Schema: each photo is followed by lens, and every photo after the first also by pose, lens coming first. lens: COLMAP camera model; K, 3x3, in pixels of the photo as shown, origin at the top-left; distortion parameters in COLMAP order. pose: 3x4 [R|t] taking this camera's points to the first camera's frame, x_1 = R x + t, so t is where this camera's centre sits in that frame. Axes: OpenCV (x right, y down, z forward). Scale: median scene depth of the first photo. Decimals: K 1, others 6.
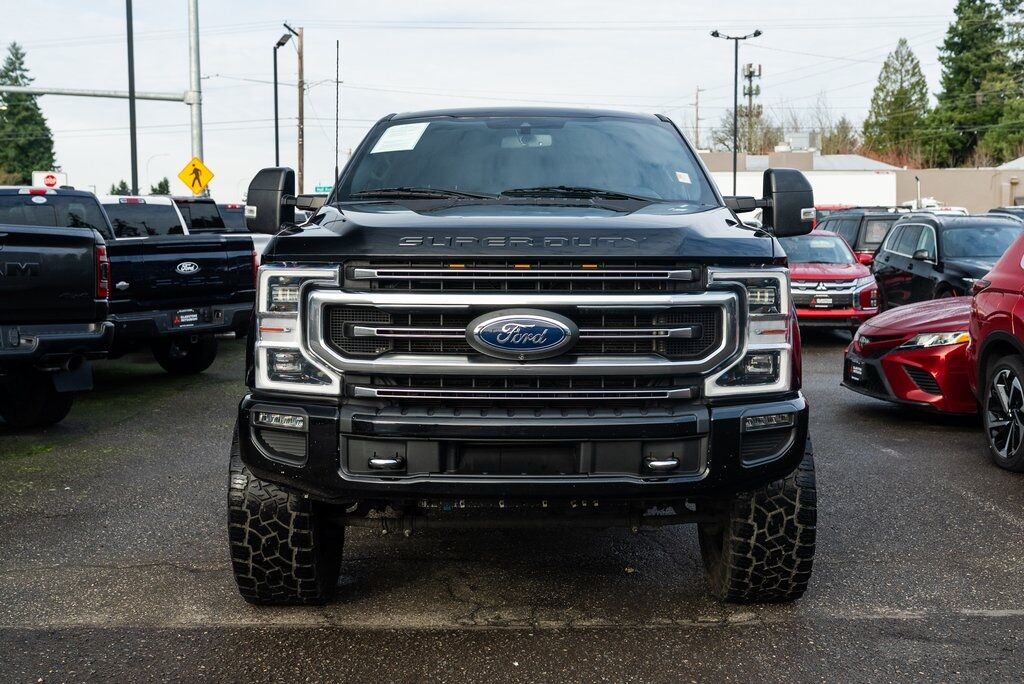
lens RADIAL K [[1108.8, 0, 510.9], [0, 1108.8, 339.6], [0, 0, 1]] dist [0.002636, 0.000000]
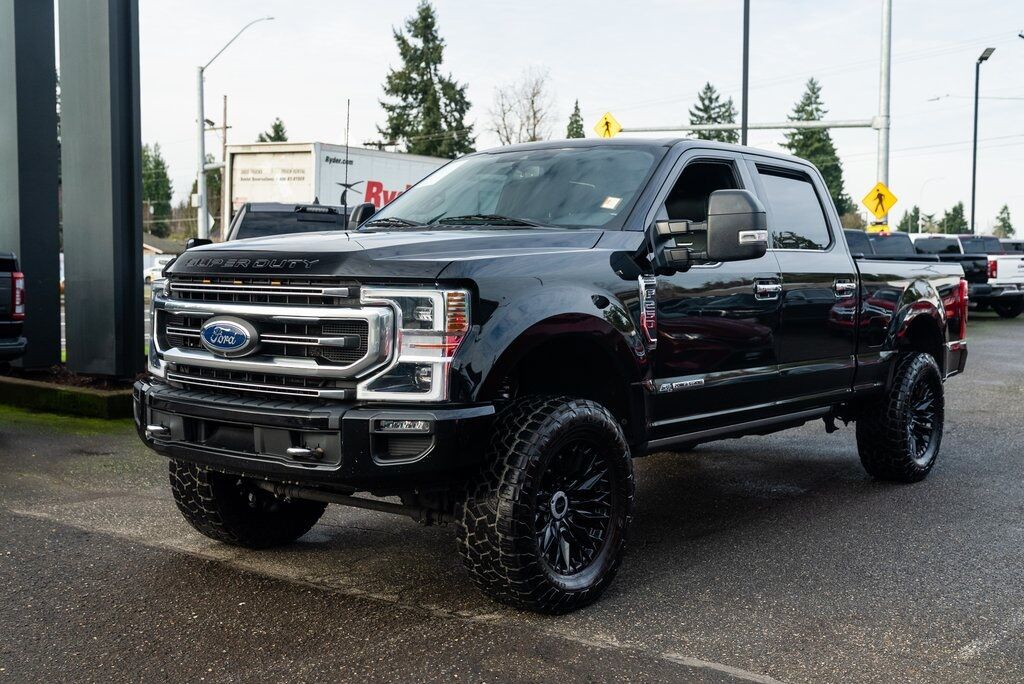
lens RADIAL K [[1108.8, 0, 509.1], [0, 1108.8, 343.4], [0, 0, 1]] dist [0.002636, 0.000000]
pose [[0.808975, 0.045498, -0.586079, 0.849924], [-0.056852, 0.998382, -0.000970, -0.011967], [0.585087, 0.034105, 0.810253, 0.143867]]
